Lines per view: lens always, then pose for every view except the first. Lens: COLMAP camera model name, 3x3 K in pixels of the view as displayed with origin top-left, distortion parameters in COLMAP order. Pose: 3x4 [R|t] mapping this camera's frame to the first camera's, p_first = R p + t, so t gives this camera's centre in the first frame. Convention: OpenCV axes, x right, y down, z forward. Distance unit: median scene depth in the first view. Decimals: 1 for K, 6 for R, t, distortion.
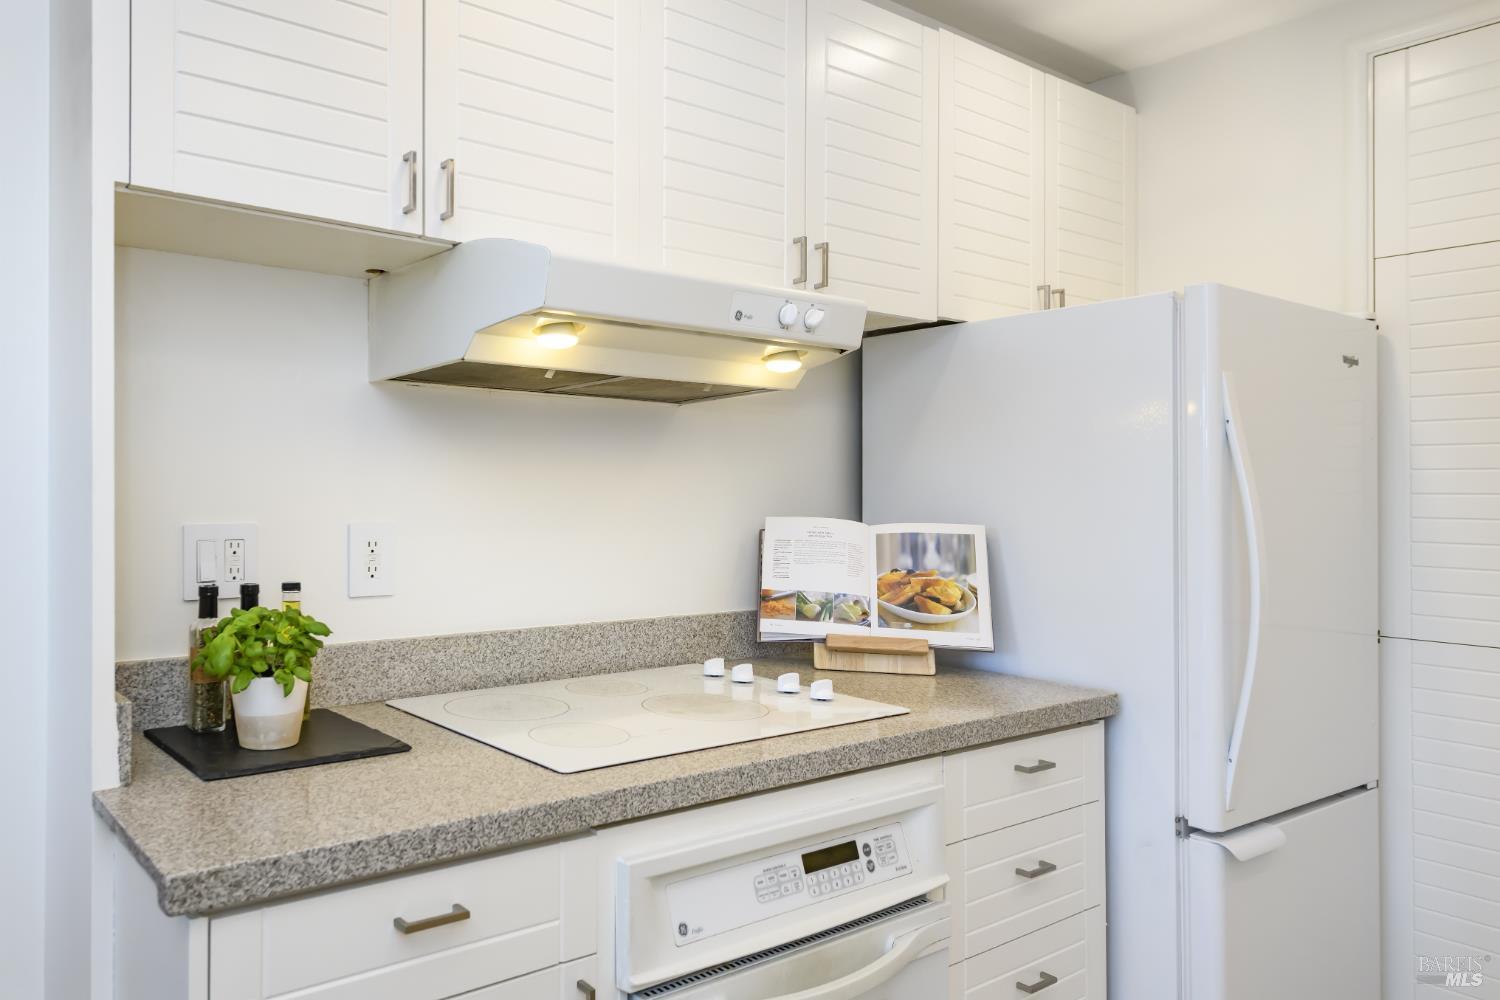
lens RADIAL K [[1075.1, 0, 750.0], [0, 1075.1, 500.0], [0, 0, 1]] dist [0.039622, -0.001337]
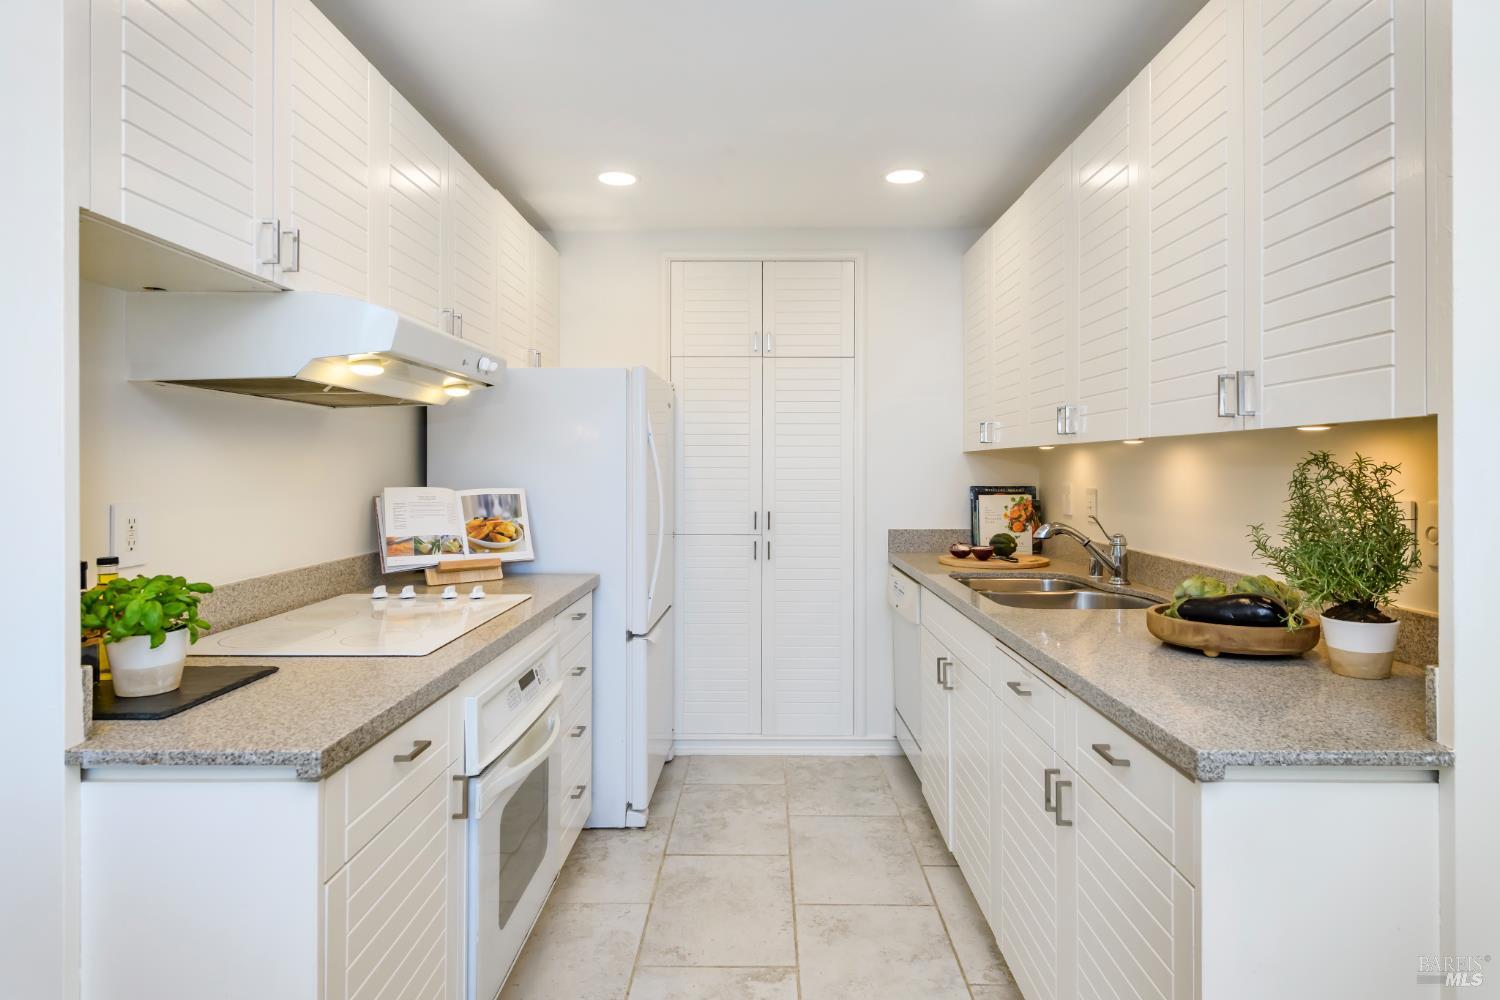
lens RADIAL K [[840.8, 0, 750.0], [0, 840.8, 500.0], [0, 0, 1]] dist [0.001483, 0.000300]
pose [[0.559285, -0.043287, 0.827844, -0.684827], [0.006126, 0.998824, 0.048089, -0.020199], [-0.828953, -0.021824, 0.558893, -0.046830]]
